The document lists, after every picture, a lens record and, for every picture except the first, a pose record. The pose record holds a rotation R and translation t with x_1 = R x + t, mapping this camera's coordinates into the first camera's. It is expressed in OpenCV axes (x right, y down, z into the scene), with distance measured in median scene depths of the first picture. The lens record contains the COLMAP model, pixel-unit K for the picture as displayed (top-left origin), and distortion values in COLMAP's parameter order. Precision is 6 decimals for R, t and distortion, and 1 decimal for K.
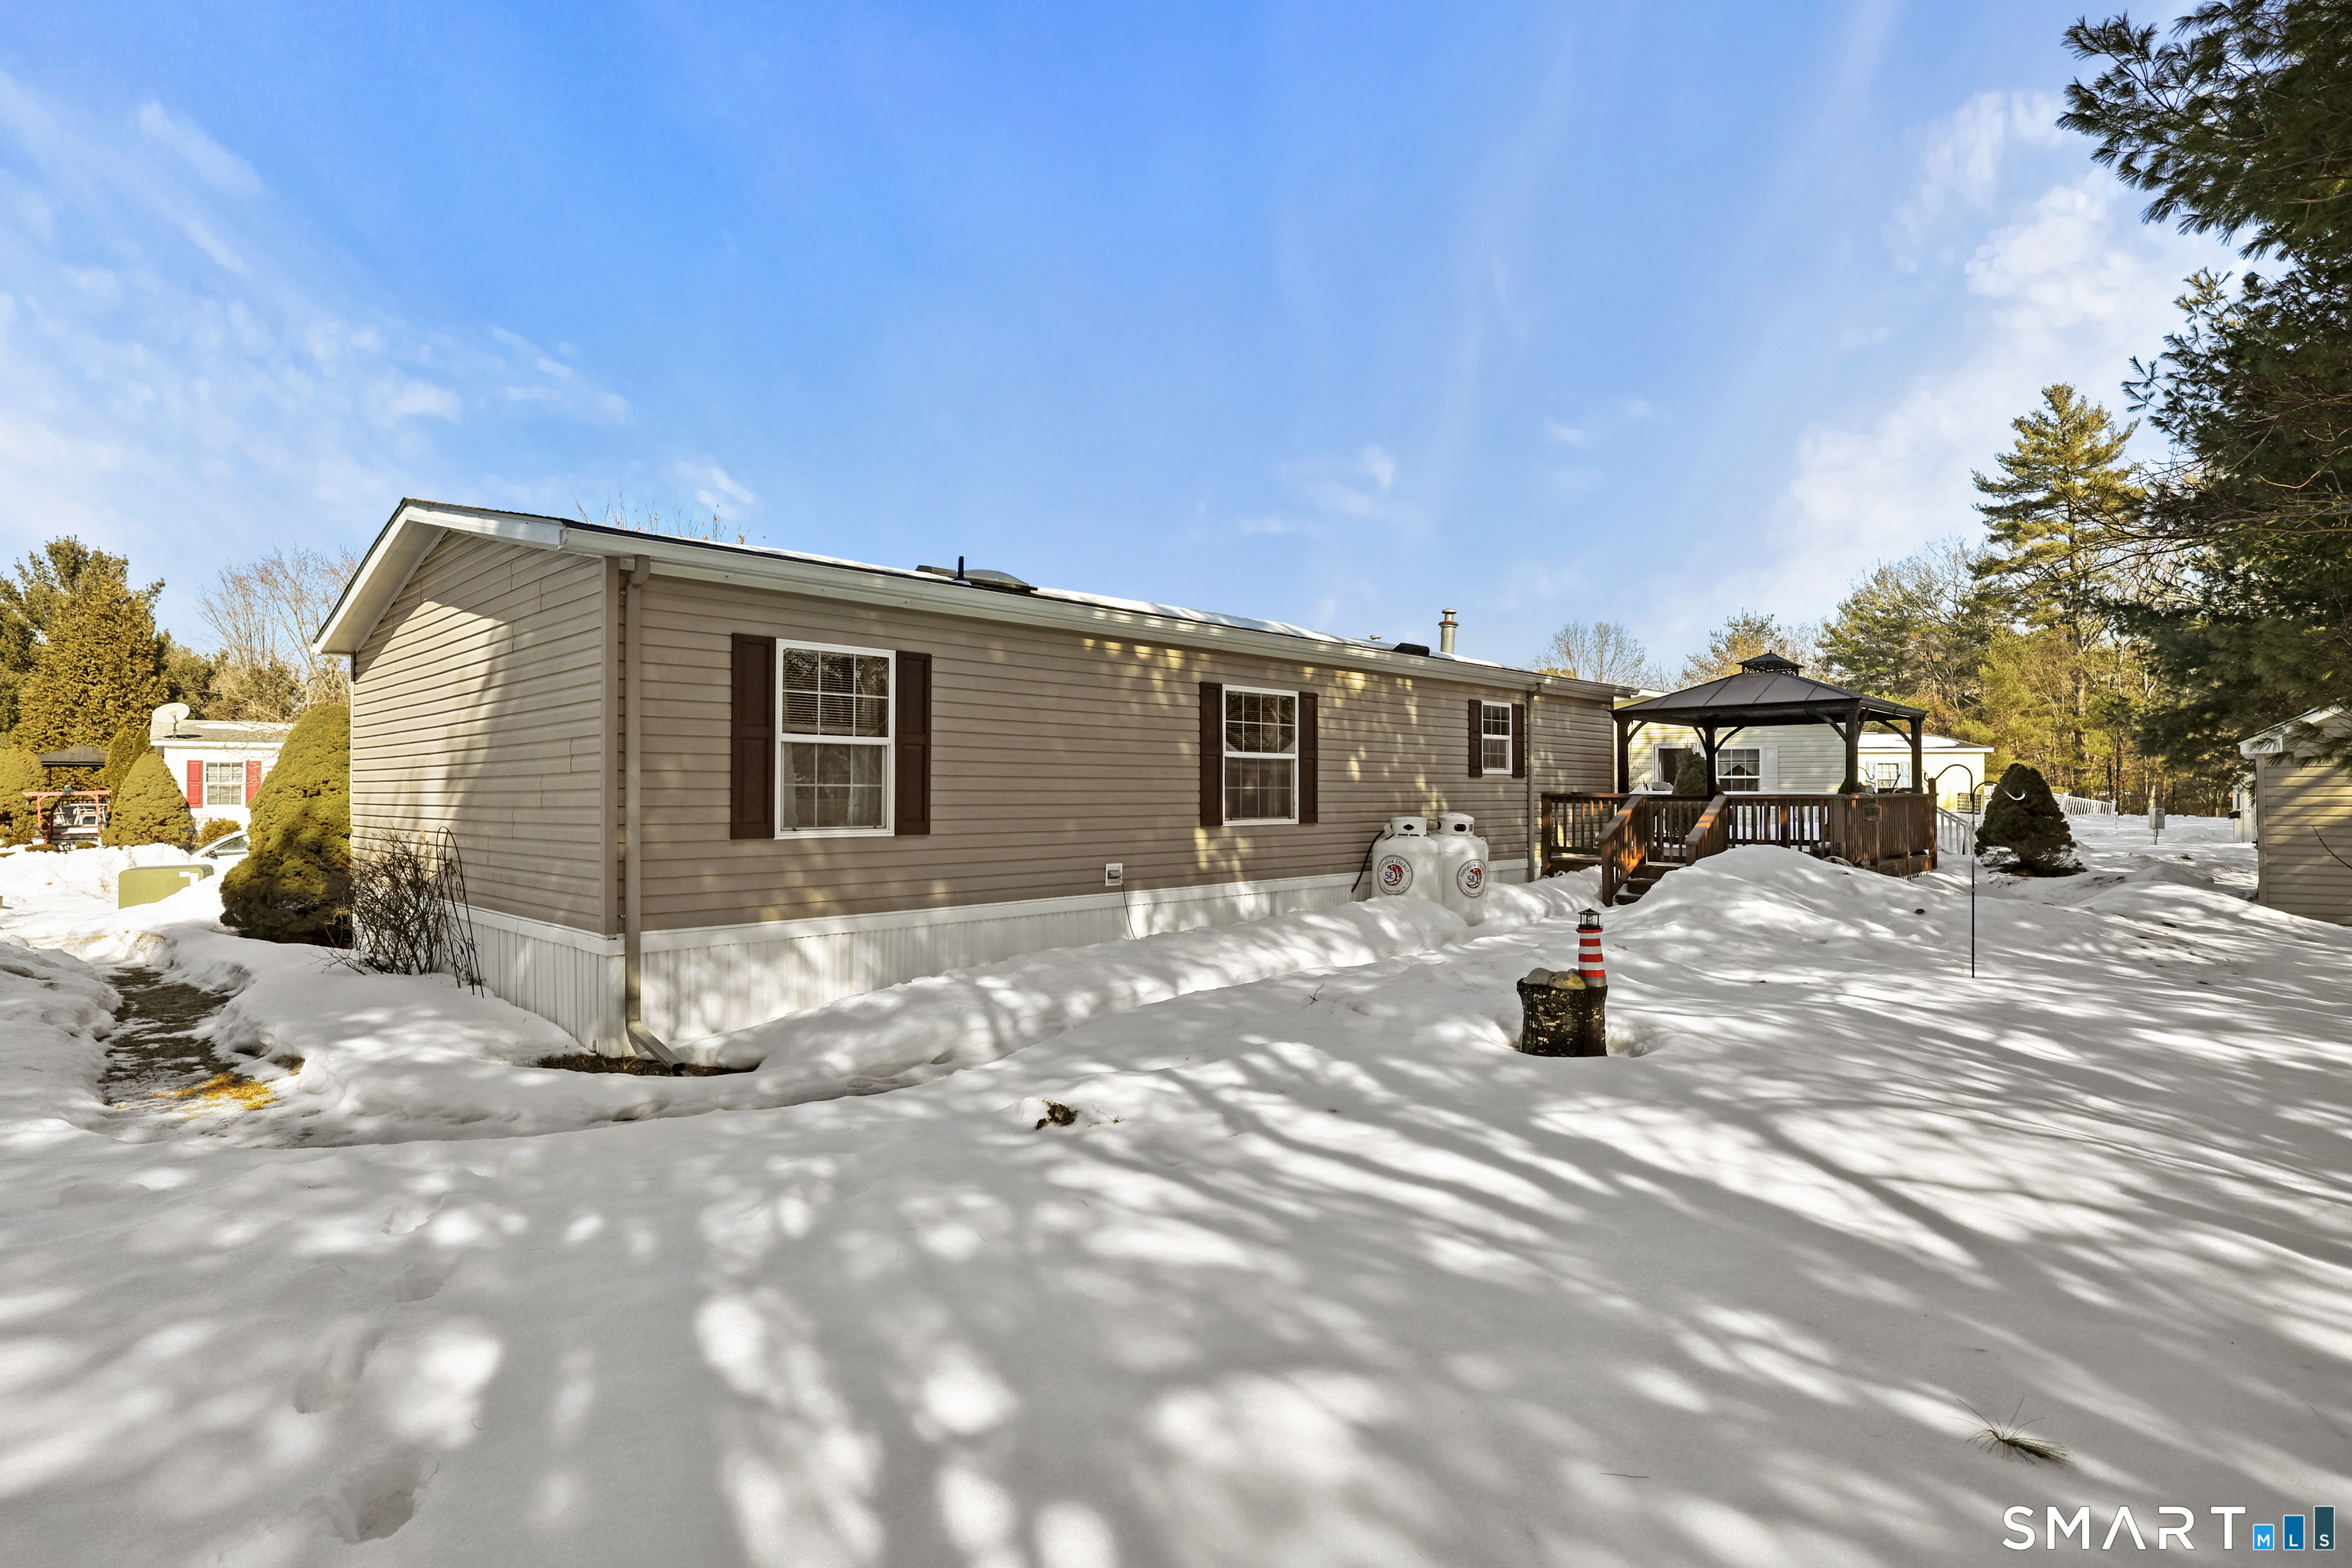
lens RADIAL K [[1148.0, 0, 1176.0], [0, 1148.0, 784.0], [0, 0, 1]] dist [-0.002342, -0.000347]
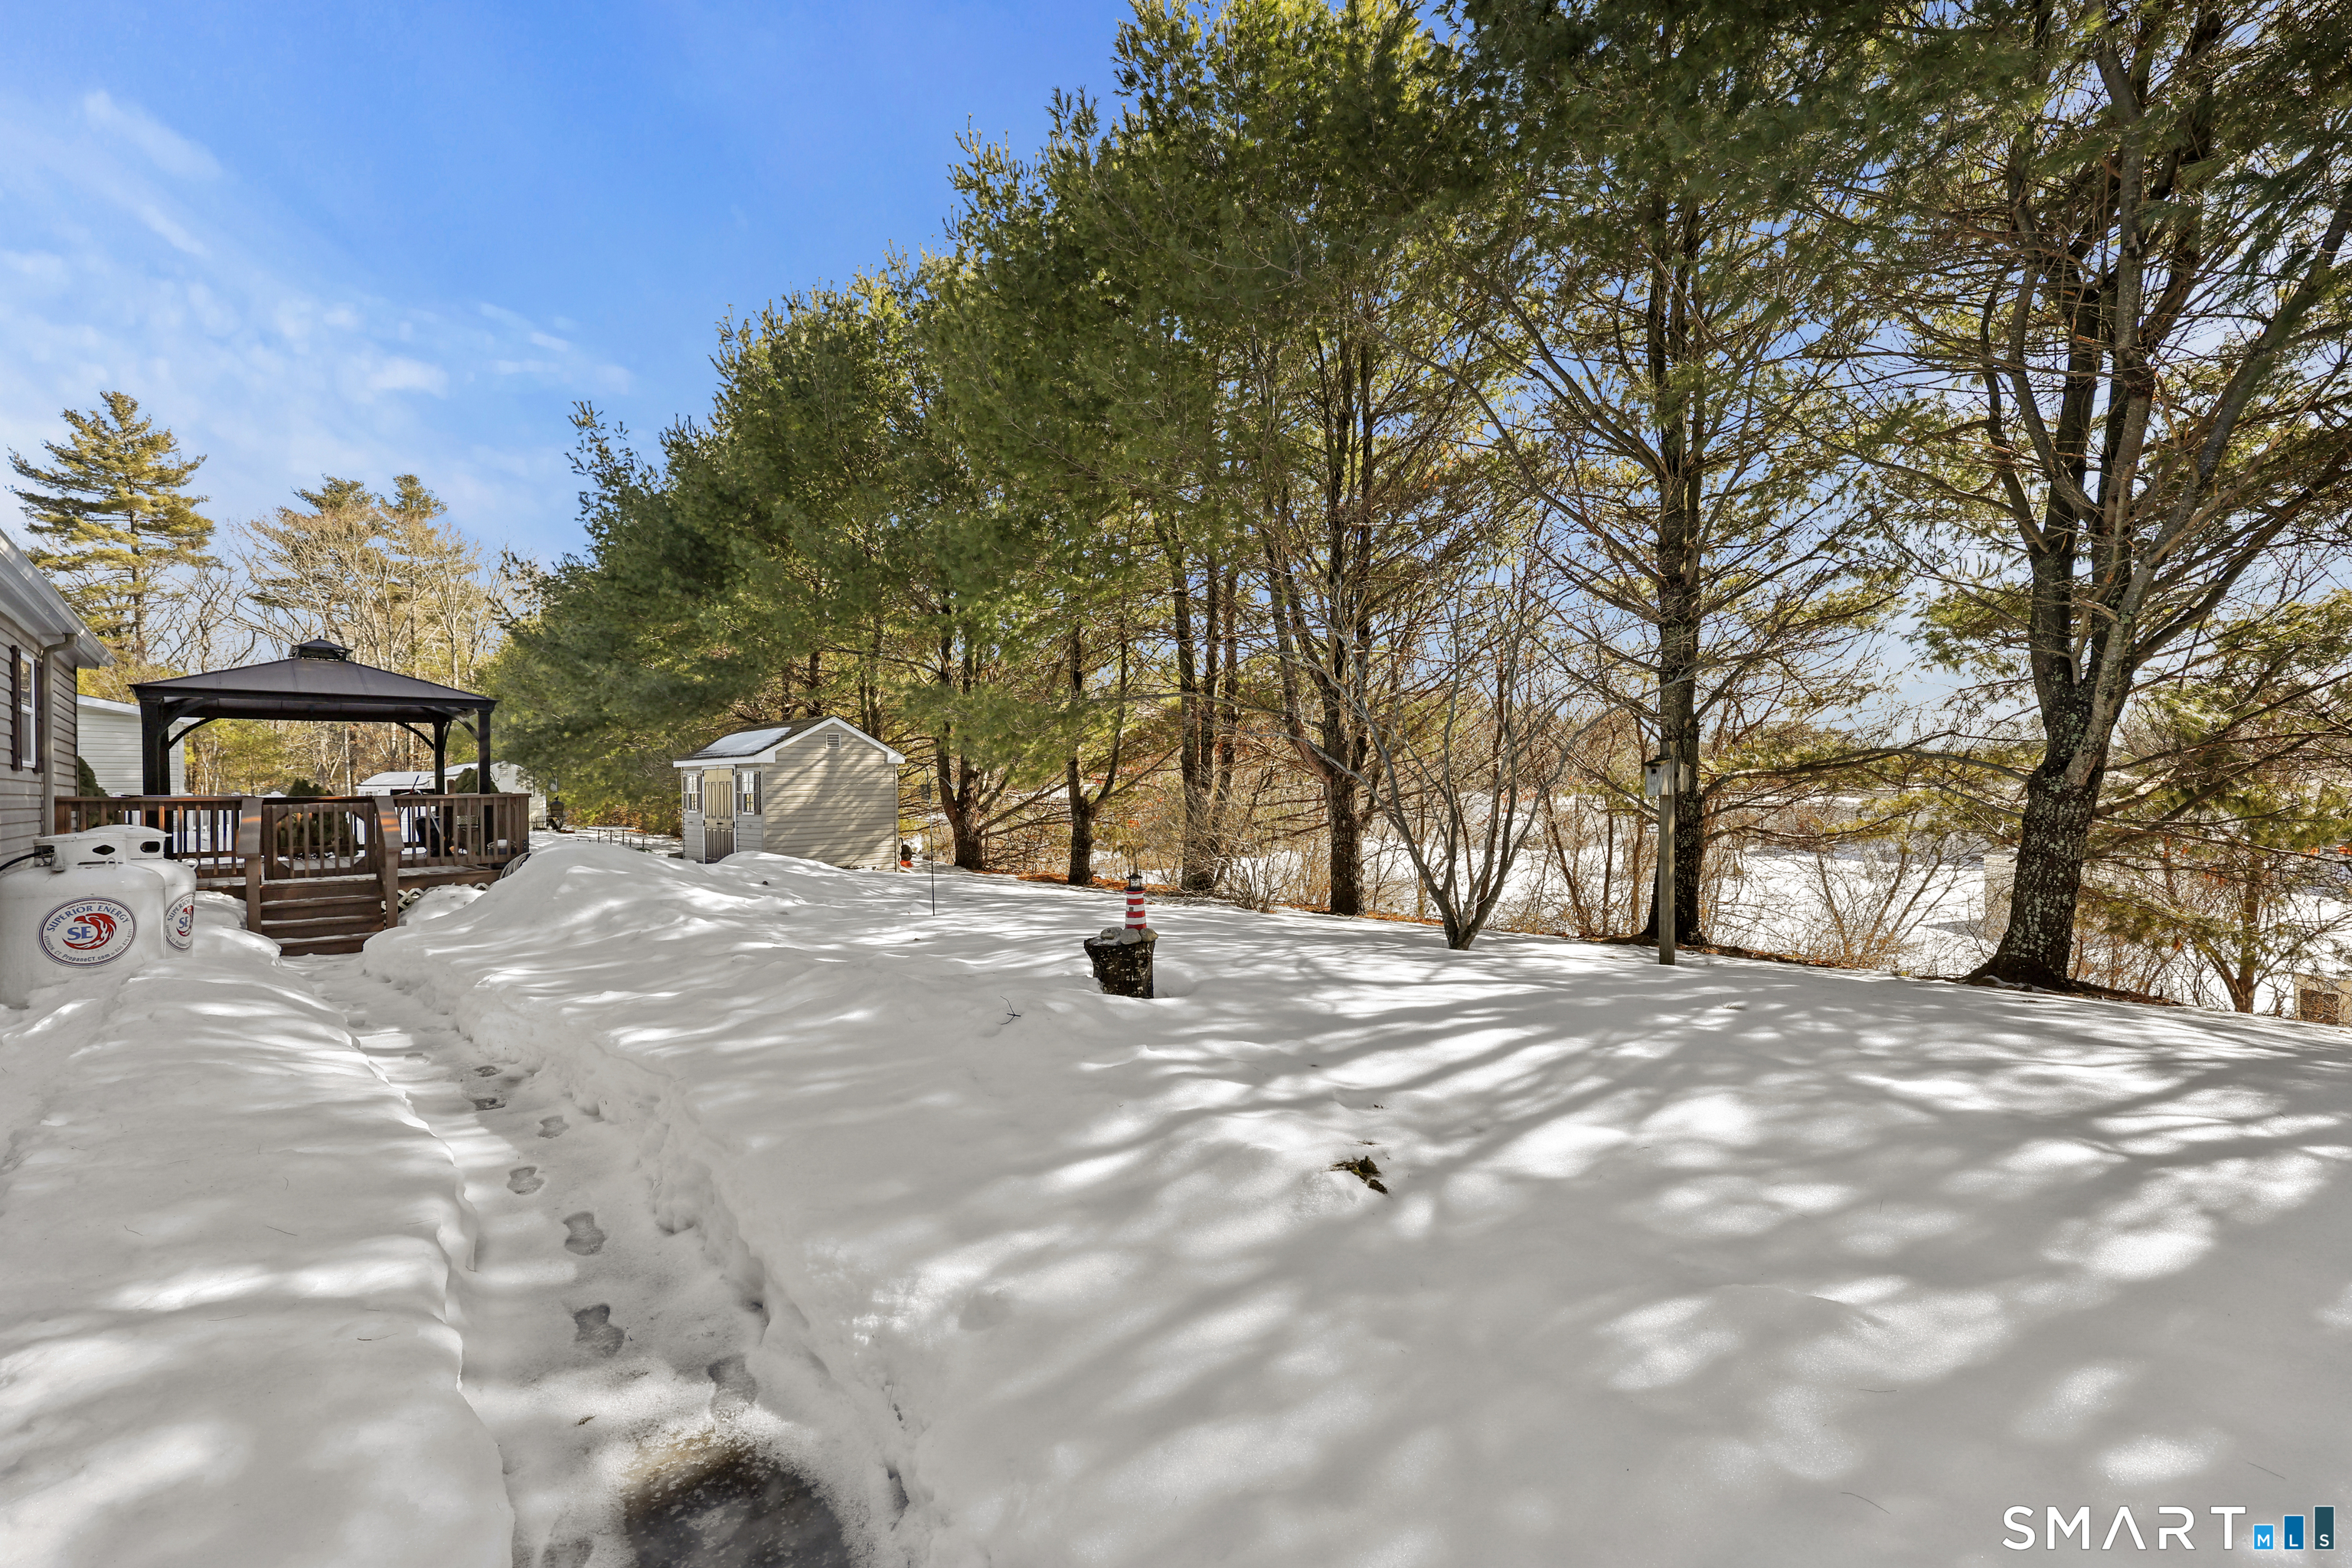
lens RADIAL K [[953.4, 0, 1180.6], [0, 953.4, 782.0], [0, 0, 1]] dist [-0.001193, -0.000045]
pose [[0.019517, 0.003835, 0.999802, -0.856606], [0.007168, 0.999966, -0.003976, 0.023017], [-0.999784, 0.007244, 0.019489, 1.245956]]
